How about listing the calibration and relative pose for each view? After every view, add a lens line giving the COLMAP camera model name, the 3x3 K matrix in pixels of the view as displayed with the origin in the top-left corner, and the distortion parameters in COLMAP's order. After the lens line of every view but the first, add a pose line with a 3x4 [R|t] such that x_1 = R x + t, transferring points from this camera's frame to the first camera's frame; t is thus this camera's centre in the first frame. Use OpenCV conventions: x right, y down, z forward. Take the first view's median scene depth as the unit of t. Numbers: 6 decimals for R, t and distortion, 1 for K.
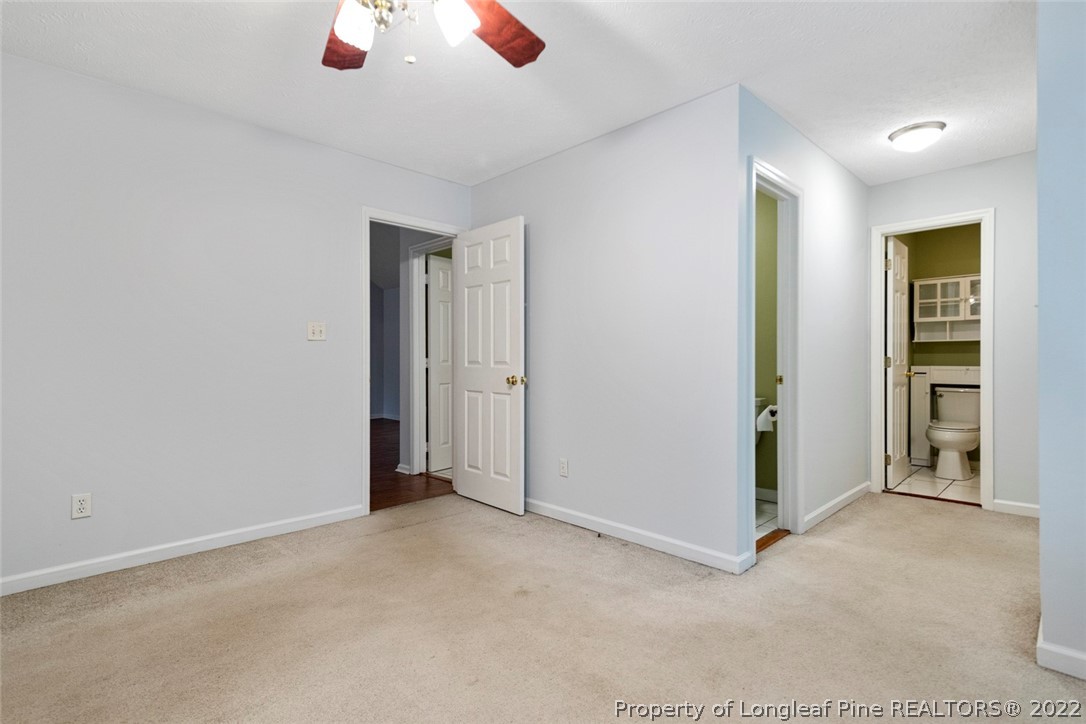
lens RADIAL K [[518.5, 0, 543.0], [0, 518.5, 362.0], [0, 0, 1]] dist [0.003451, -0.000195]
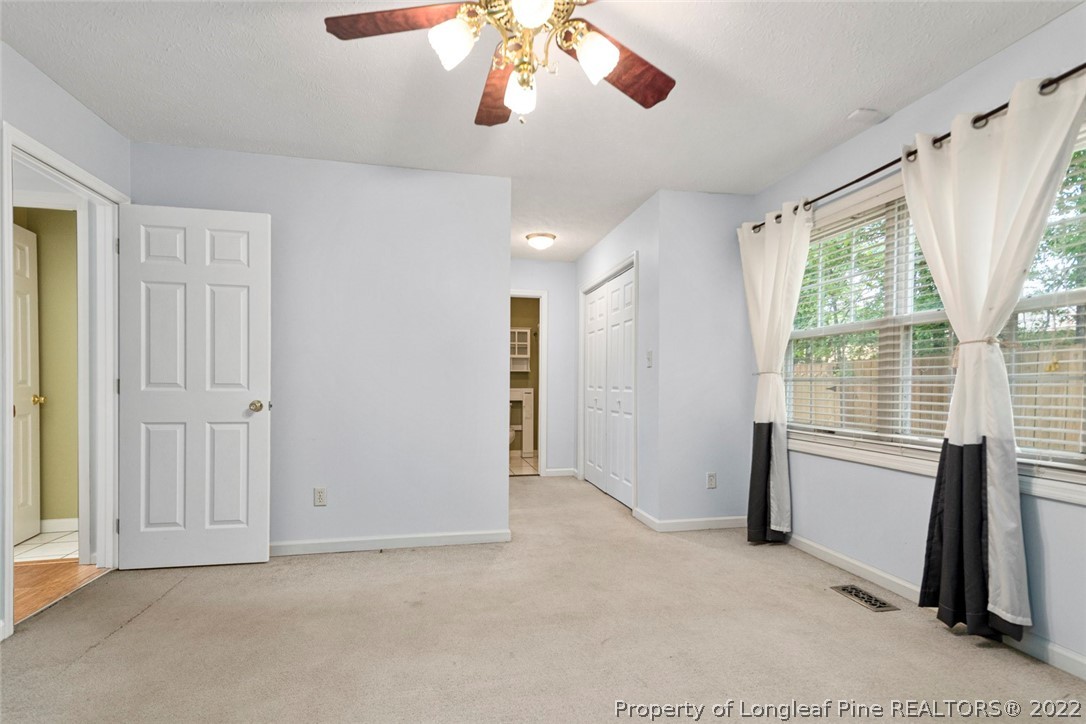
lens RADIAL K [[519.5, 0, 543.9], [0, 519.5, 387.0], [0, 0, 1]] dist [-0.000582, -0.000116]
pose [[0.535914, -0.003229, 0.844266, -0.544296], [0.000887, 0.999994, 0.003261, 0.002531], [-0.844272, -0.000999, 0.535914, 0.153860]]
